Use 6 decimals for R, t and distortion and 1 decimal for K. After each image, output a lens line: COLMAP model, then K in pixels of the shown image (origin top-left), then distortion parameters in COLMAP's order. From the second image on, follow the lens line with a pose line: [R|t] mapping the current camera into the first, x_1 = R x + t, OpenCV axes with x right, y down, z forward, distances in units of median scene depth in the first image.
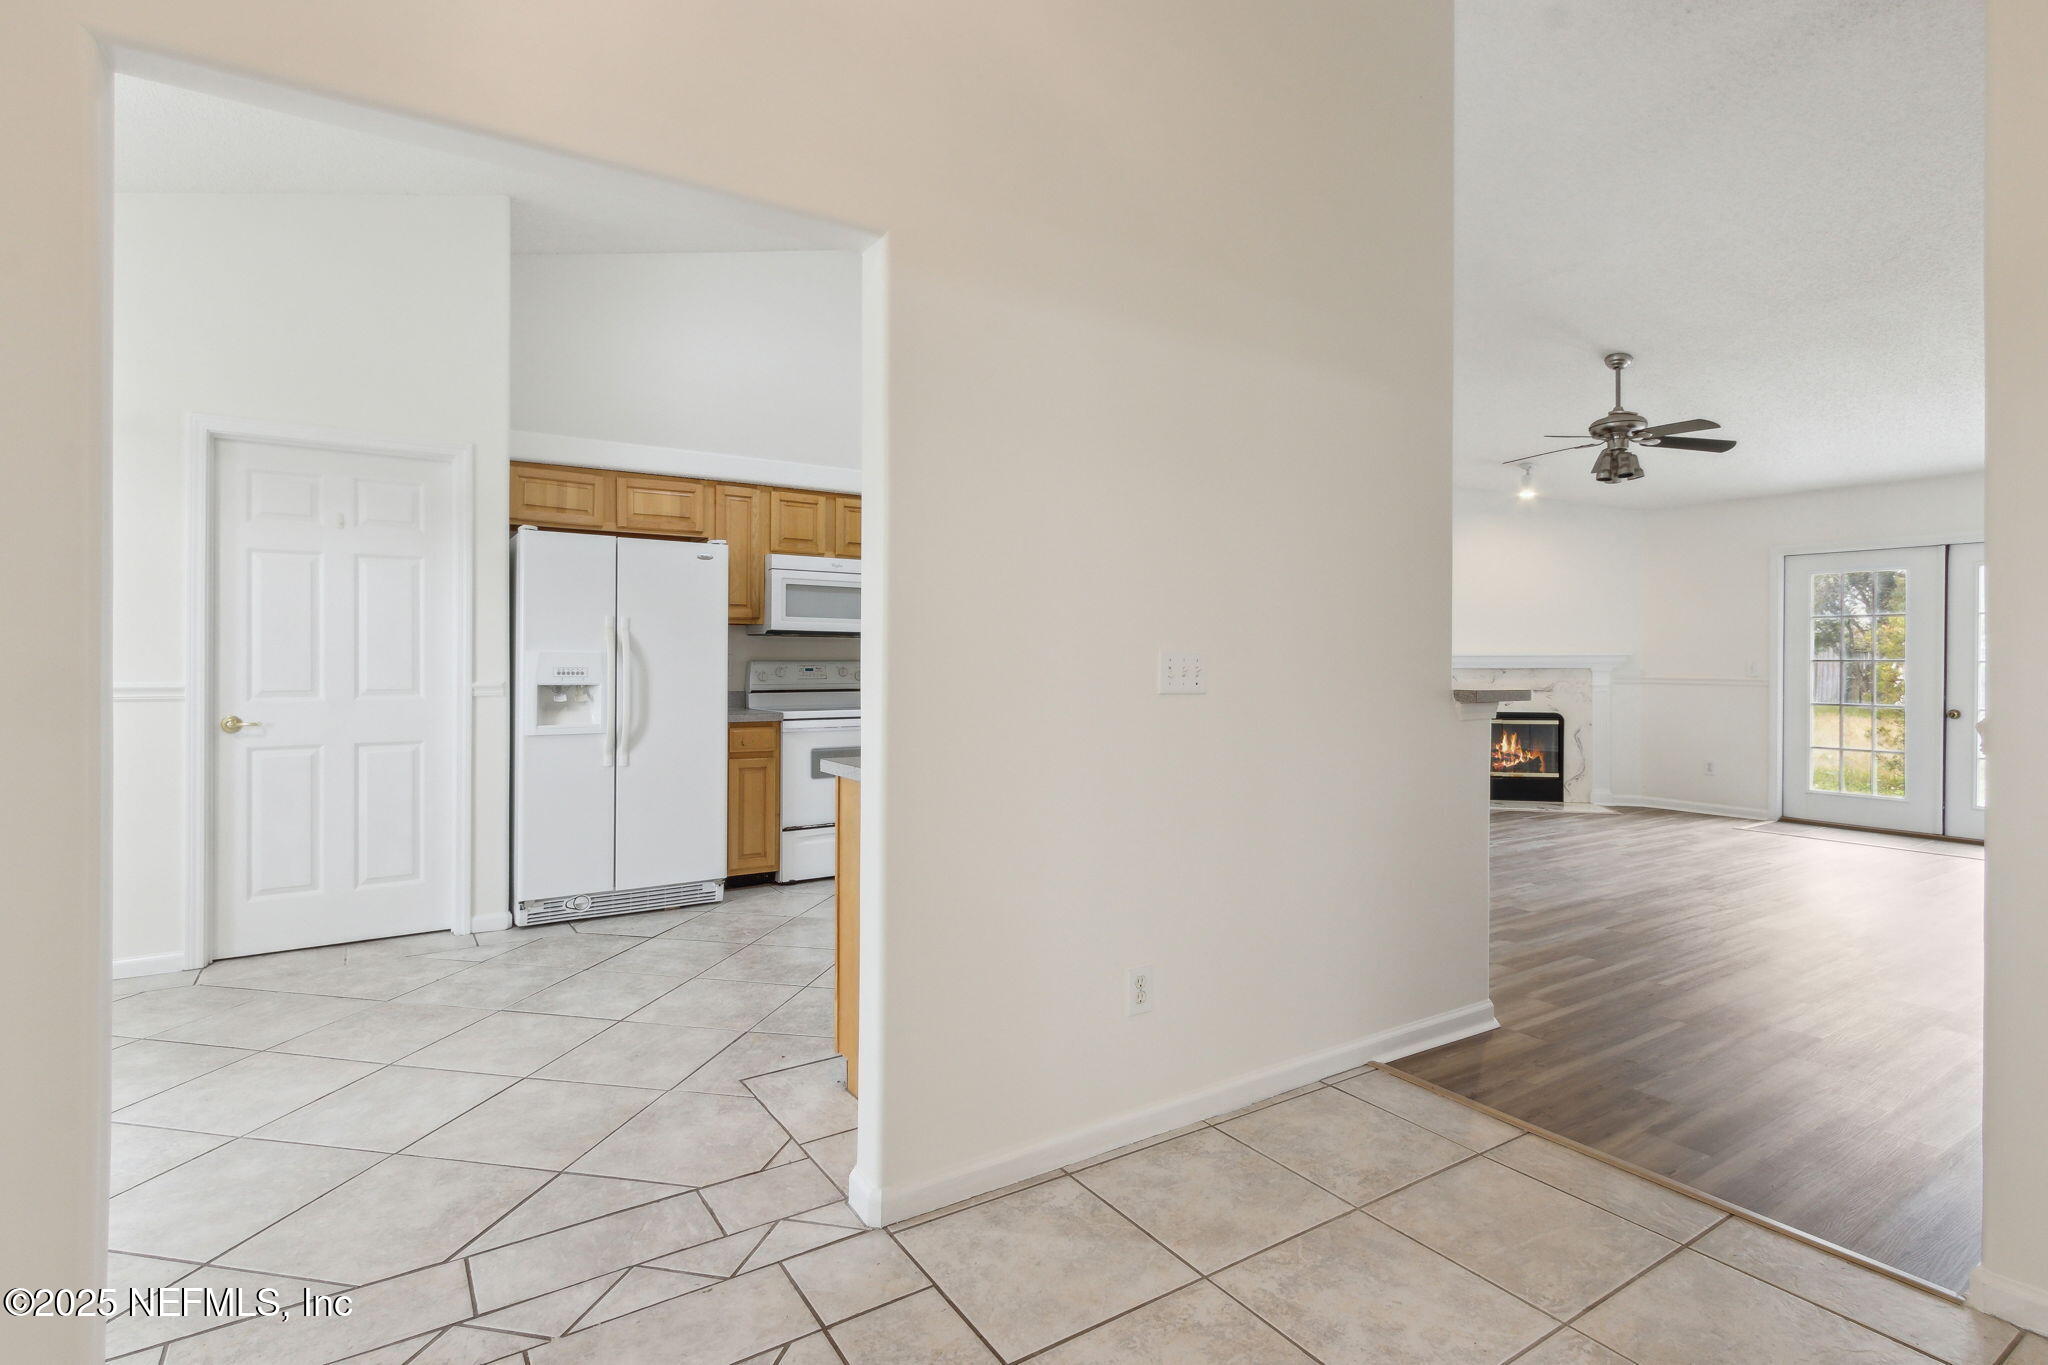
lens RADIAL K [[997.7, 0, 1021.7], [0, 997.7, 661.7], [0, 0, 1]] dist [0.005747, -0.000505]
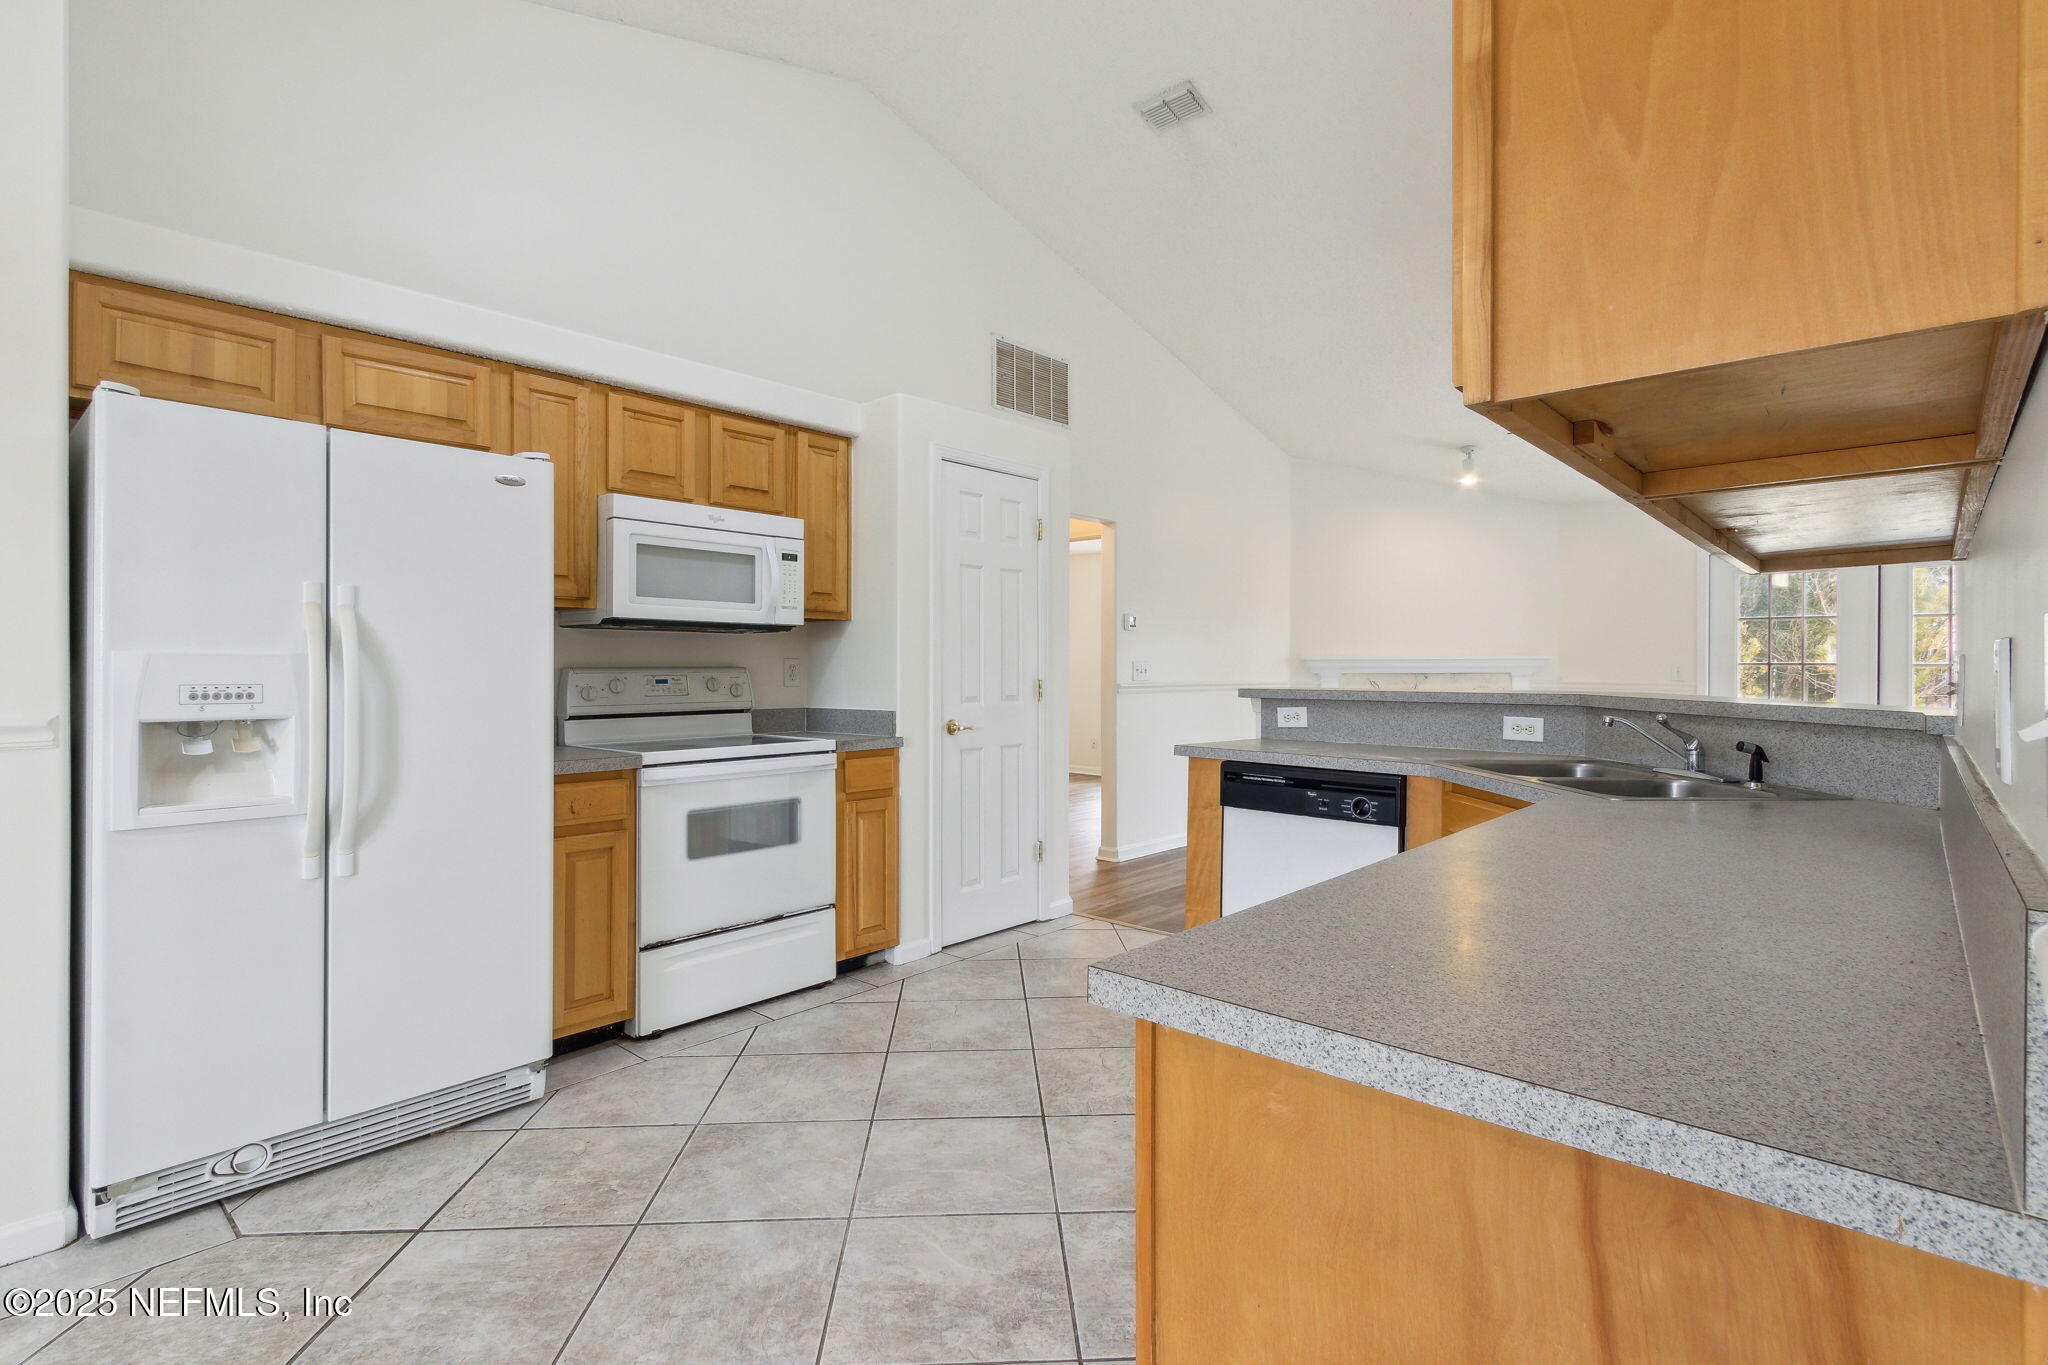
lens RADIAL K [[975.8, 0, 1023.9], [0, 975.8, 667.7], [0, 0, 1]] dist [0.005108, -0.000566]
pose [[0.967602, -0.003812, 0.252453, -0.186665], [0.003422, 0.999992, 0.001986, -0.002010], [-0.252459, -0.001058, 0.967607, 0.423438]]
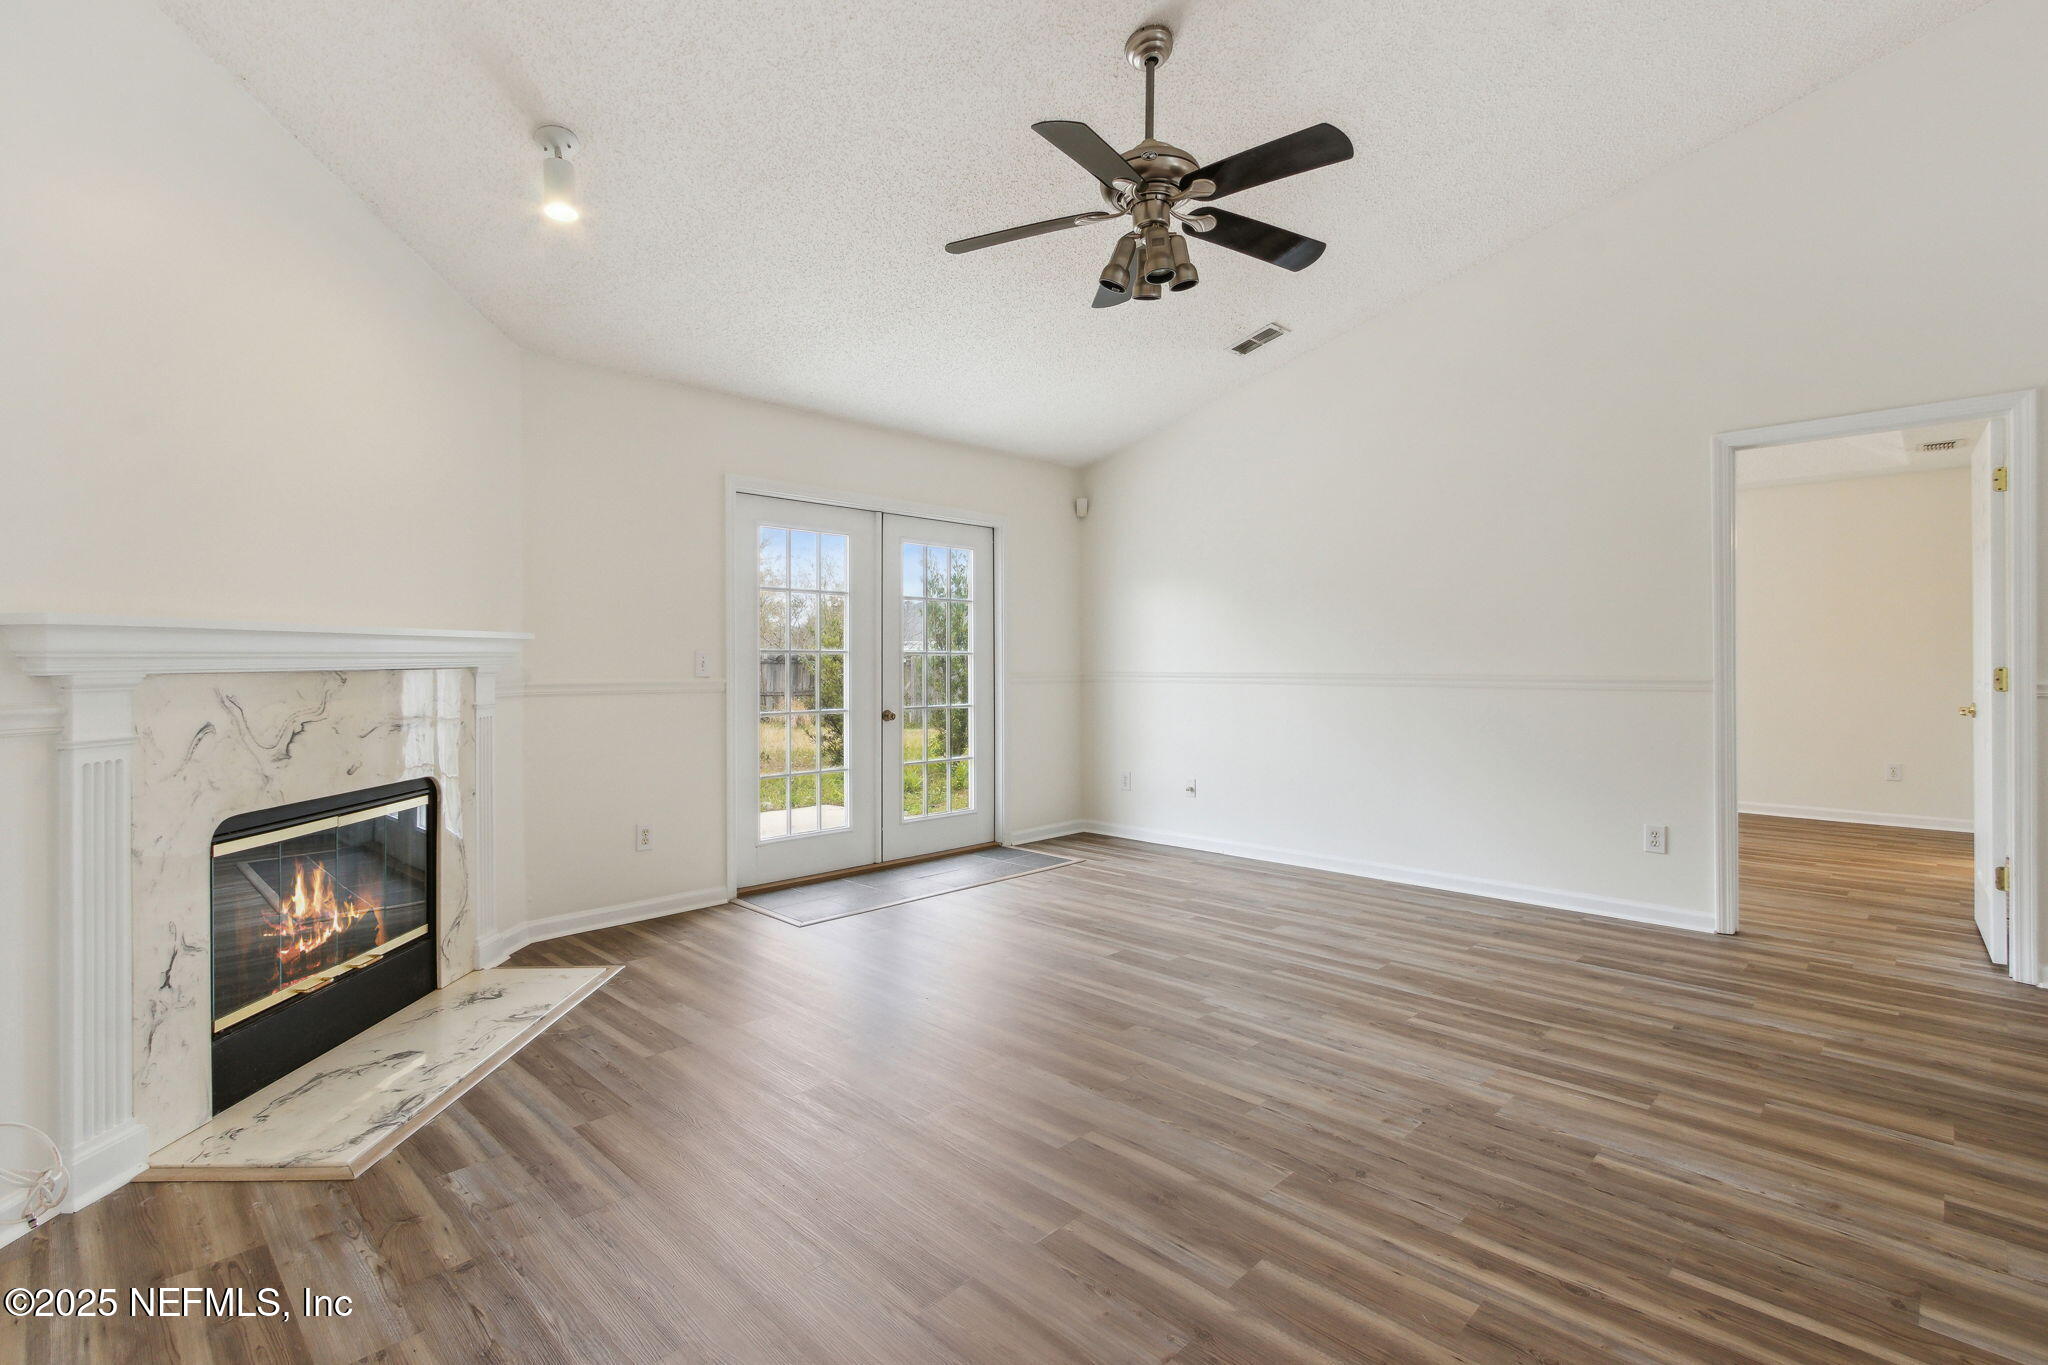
lens RADIAL K [[953.4, 0, 1027.9], [0, 953.4, 661.4], [0, 0, 1]] dist [0.002076, -0.000586]
pose [[-0.216214, -0.005114, 0.976333, 0.188108], [0.004422, 0.999971, 0.006217, 0.004808], [-0.976336, 0.005662, -0.216185, 1.562114]]
